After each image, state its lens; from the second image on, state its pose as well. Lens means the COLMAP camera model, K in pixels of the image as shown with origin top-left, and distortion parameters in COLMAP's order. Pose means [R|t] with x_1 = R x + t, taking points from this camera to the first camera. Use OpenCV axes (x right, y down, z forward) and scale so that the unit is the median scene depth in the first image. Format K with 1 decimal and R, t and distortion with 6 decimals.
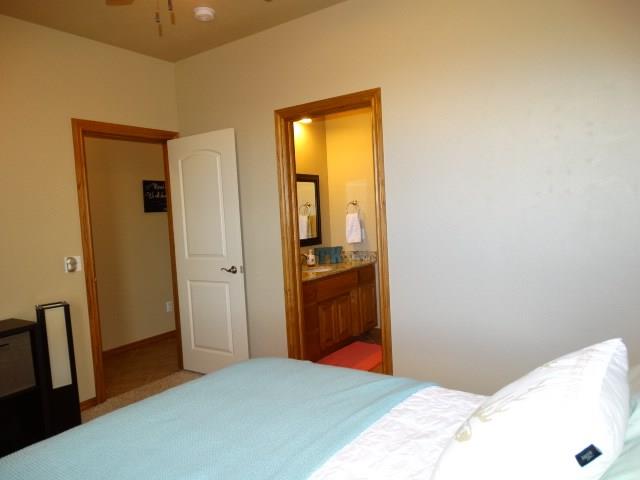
lens RADIAL K [[453.4, 0, 320.9], [0, 453.4, 241.8], [0, 0, 1]] dist [-0.006516, 0.013278]
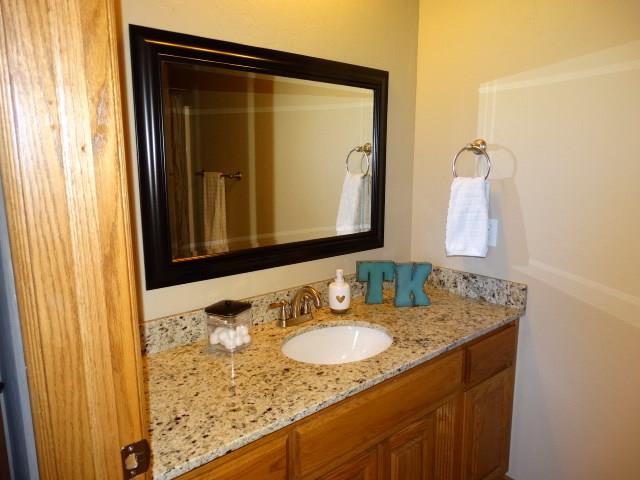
lens RADIAL K [[453.4, 0, 317.5], [0, 453.4, 238.5], [0, 0, 1]] dist [-0.006516, 0.013278]
pose [[0.959112, 0.094459, -0.266798, 0.054258], [-0.062179, 0.989957, 0.126963, -0.052339], [0.276111, -0.105183, 0.955353, 0.608379]]
